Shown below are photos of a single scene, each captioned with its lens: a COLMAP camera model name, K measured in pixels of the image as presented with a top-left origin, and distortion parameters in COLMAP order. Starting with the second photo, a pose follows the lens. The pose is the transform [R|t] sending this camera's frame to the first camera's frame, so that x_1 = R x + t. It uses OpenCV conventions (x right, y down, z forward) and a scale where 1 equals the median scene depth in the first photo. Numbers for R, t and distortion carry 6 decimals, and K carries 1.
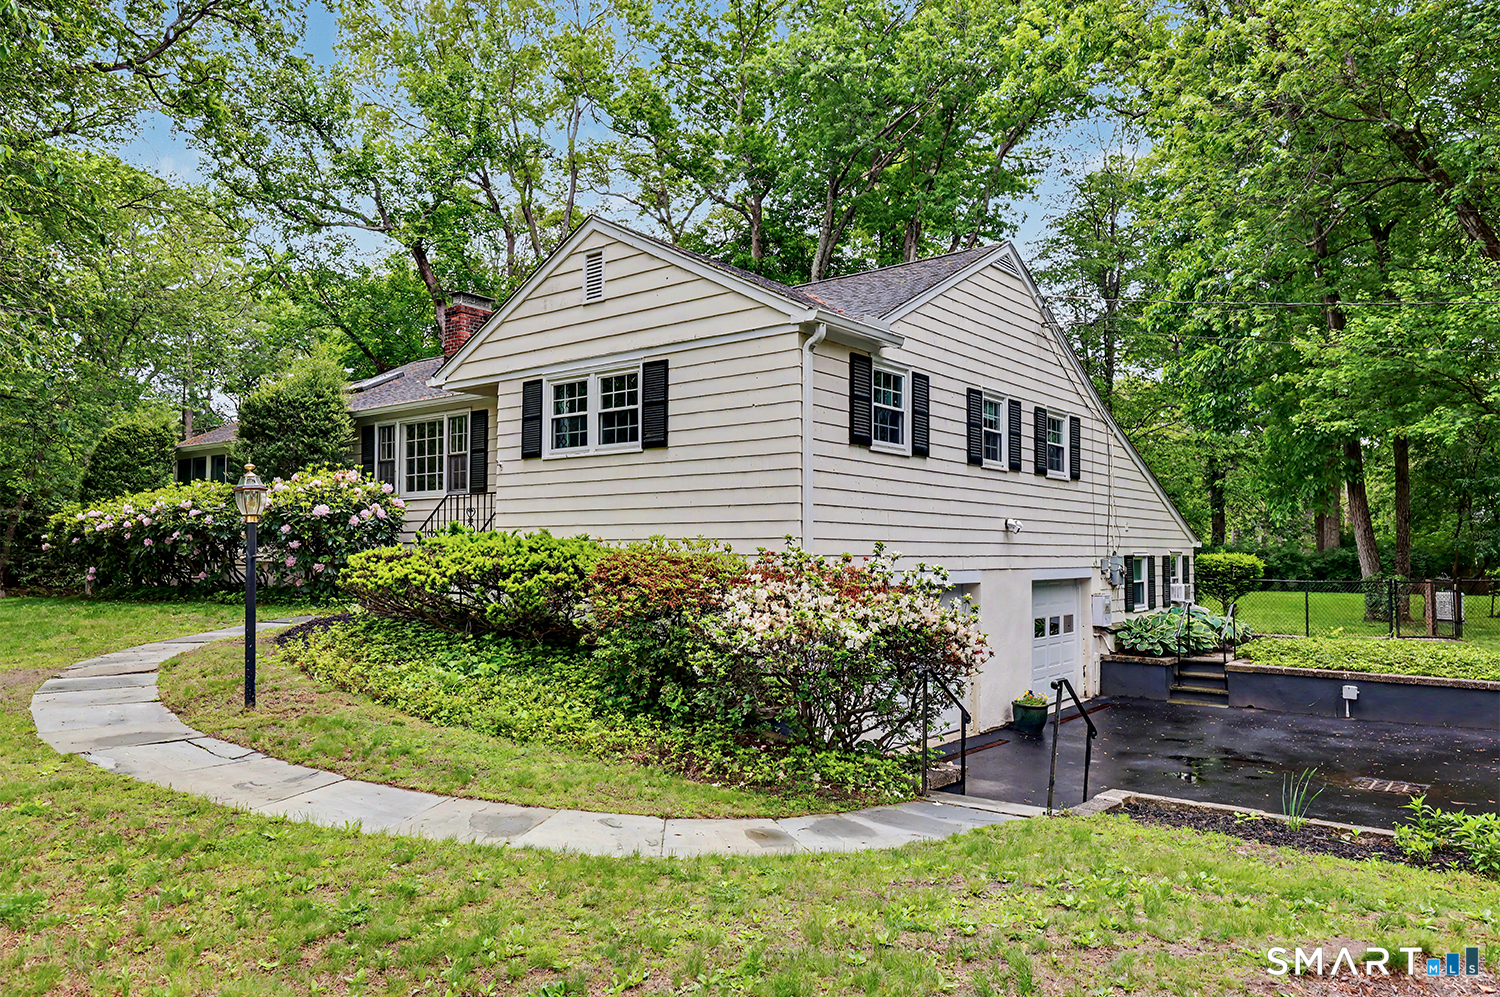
lens RADIAL K [[1031.0, 0, 749.9], [0, 1031.0, 502.4], [0, 0, 1]] dist [-0.001665, 0.000803]
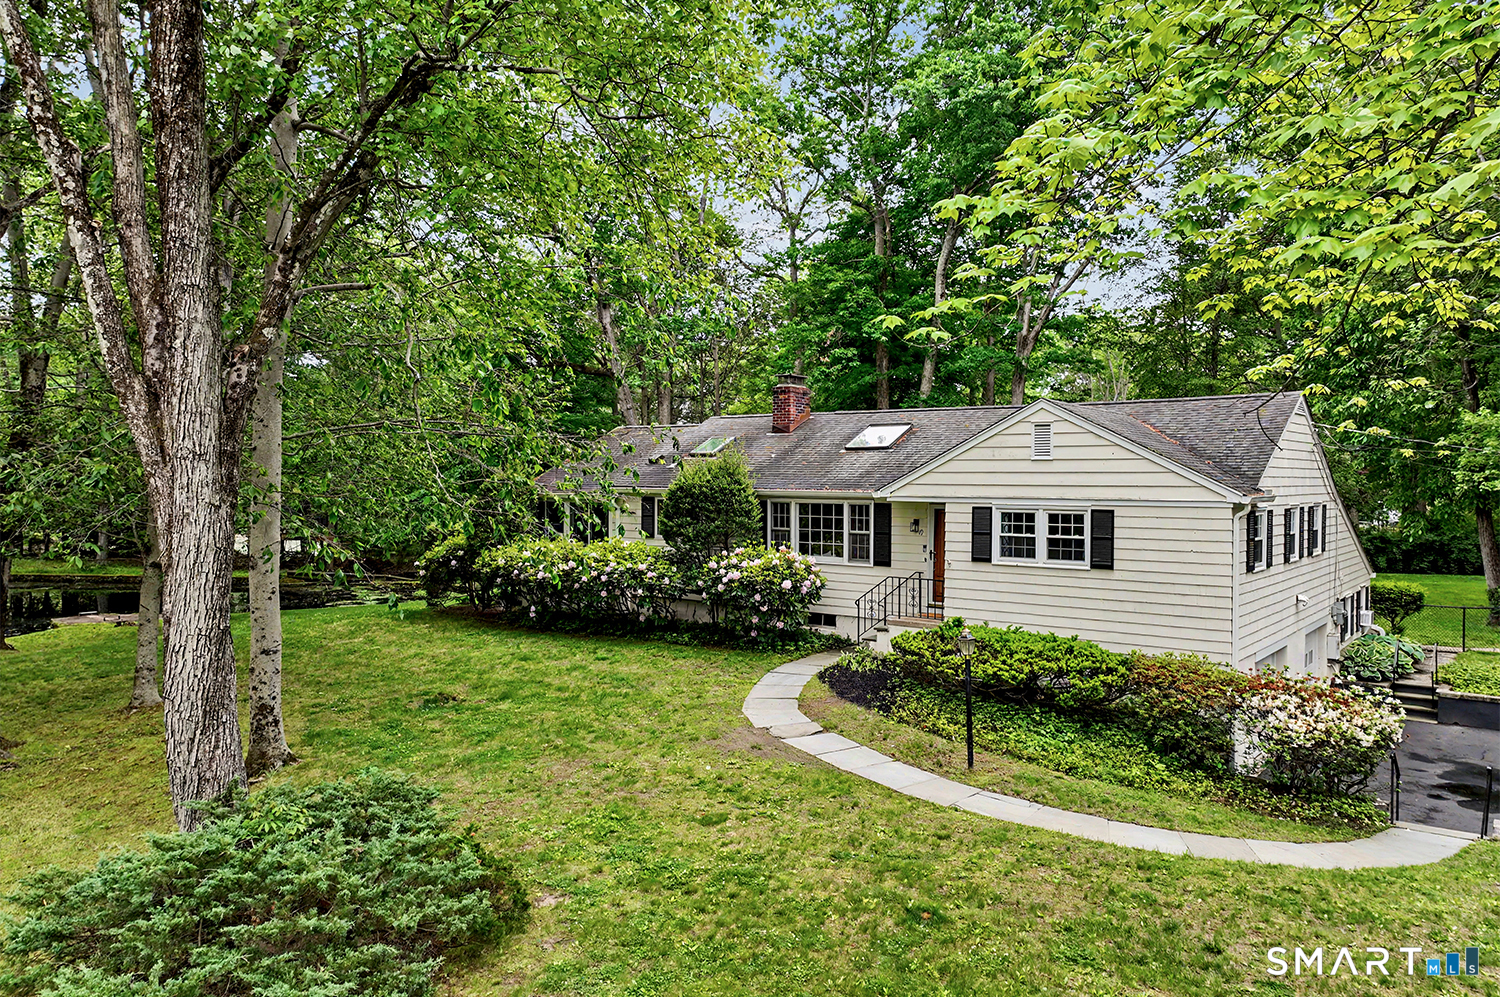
lens RADIAL K [[1067.6, 0, 749.7], [0, 1067.6, 494.4], [0, 0, 1]] dist [0.003570, 0.008066]
pose [[0.999978, -0.000036, 0.006653, -0.561932], [-0.000372, 0.998119, 0.061306, -0.234118], [-0.006643, -0.061307, 0.998097, -0.475883]]
